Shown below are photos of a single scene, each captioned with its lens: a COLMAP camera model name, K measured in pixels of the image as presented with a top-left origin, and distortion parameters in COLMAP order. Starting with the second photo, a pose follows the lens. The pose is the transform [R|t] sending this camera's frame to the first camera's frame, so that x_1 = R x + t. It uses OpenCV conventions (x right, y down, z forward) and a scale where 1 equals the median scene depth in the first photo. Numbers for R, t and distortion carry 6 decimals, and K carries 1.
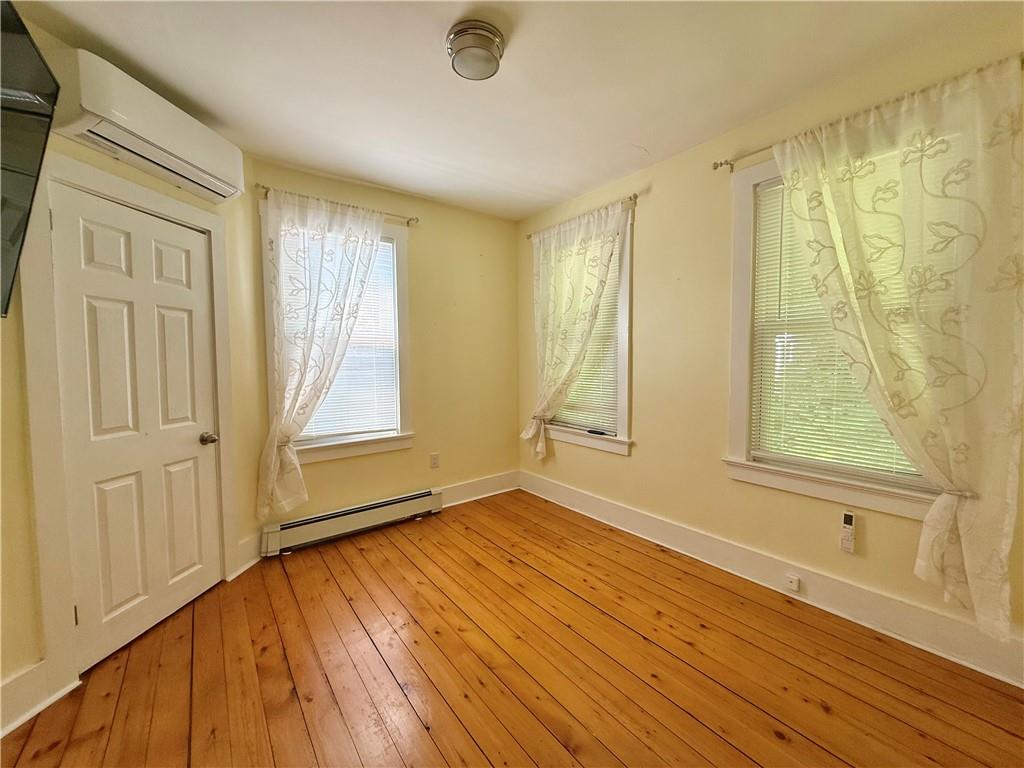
lens RADIAL K [[409.1, 0, 511.9], [0, 409.1, 383.3], [0, 0, 1]] dist [-0.002055, 0.000487]
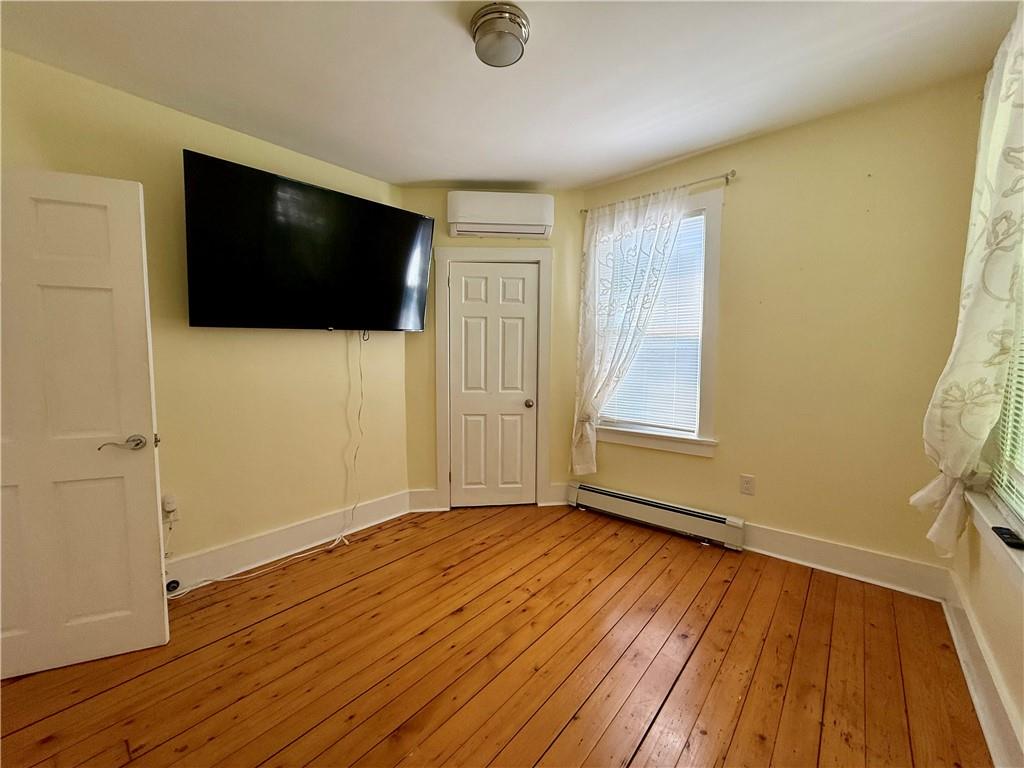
lens RADIAL K [[409.1, 0, 510.4], [0, 409.1, 383.3], [0, 0, 1]] dist [-0.002055, 0.000487]
pose [[0.208165, 0.081294, -0.974709, 0.585542], [-0.060745, 0.995691, 0.070071, -0.032717], [0.976206, 0.044622, 0.212206, 0.530662]]
